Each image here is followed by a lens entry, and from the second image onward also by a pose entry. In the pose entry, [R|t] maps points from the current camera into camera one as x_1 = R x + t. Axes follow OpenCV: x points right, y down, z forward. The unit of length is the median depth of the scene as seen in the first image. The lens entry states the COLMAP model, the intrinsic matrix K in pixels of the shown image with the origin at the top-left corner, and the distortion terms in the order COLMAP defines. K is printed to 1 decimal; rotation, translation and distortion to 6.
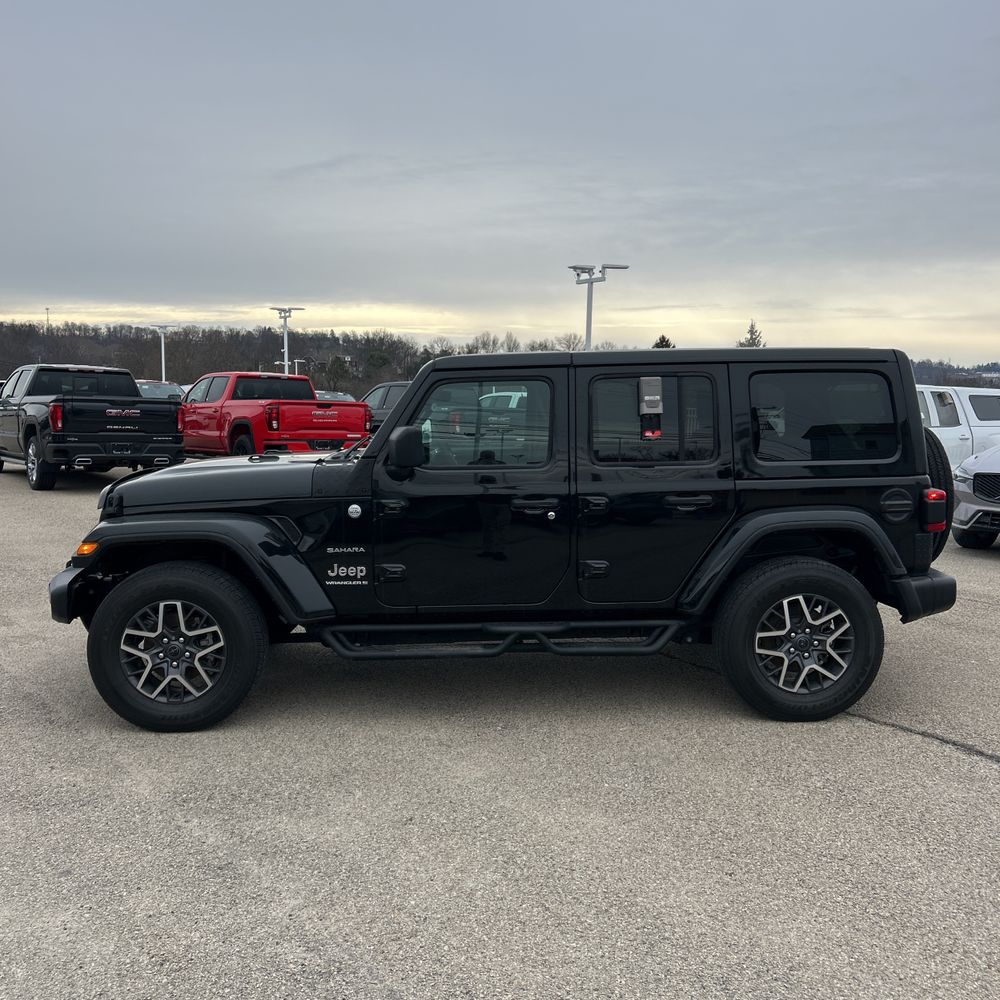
lens RADIAL K [[959.3, 0, 506.3], [0, 959.3, 519.5], [0, 0, 1]] dist [0.079471, -0.108699]
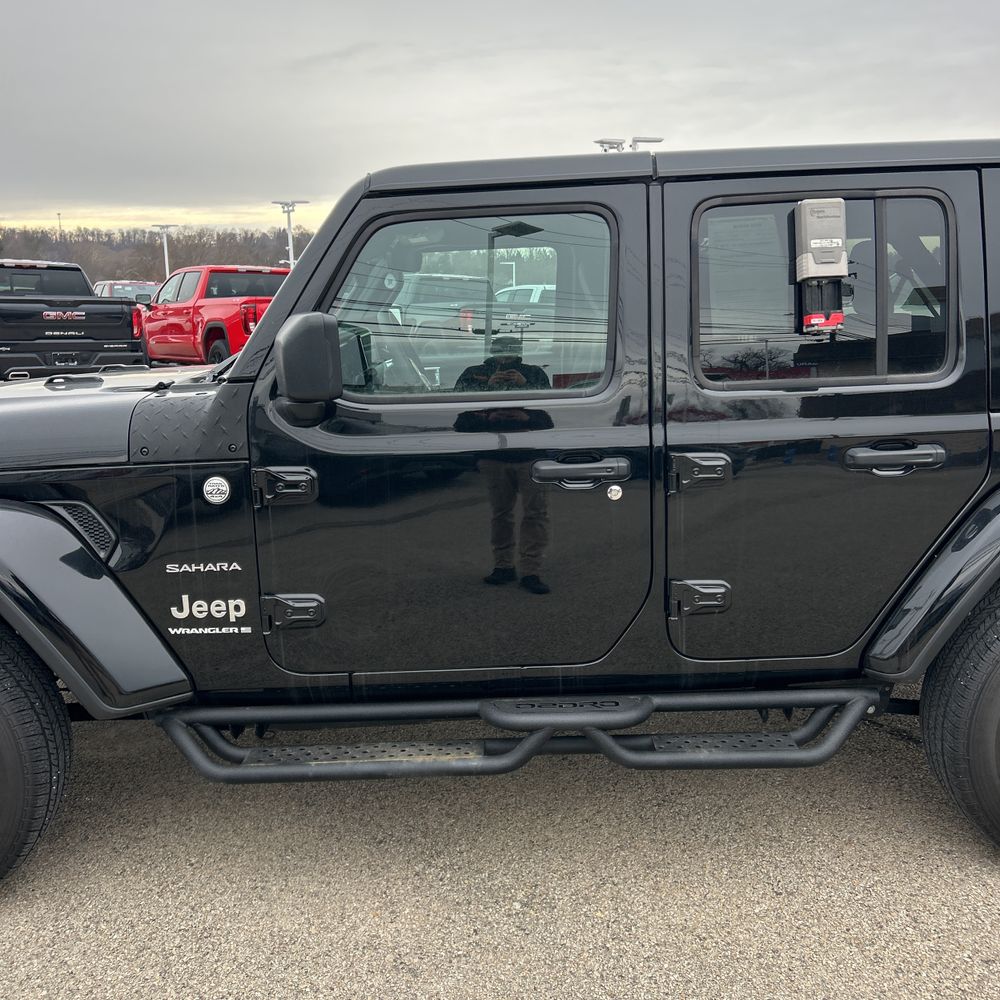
lens RADIAL K [[981.2, 0, 518.6], [0, 981.2, 502.5], [0, 0, 1]] dist [0.073174, -0.090282]
pose [[0.999768, -0.017215, -0.012940, 0.004107], [0.018199, 0.996614, 0.080188, -0.040021], [0.011516, -0.080405, 0.996696, 0.490622]]
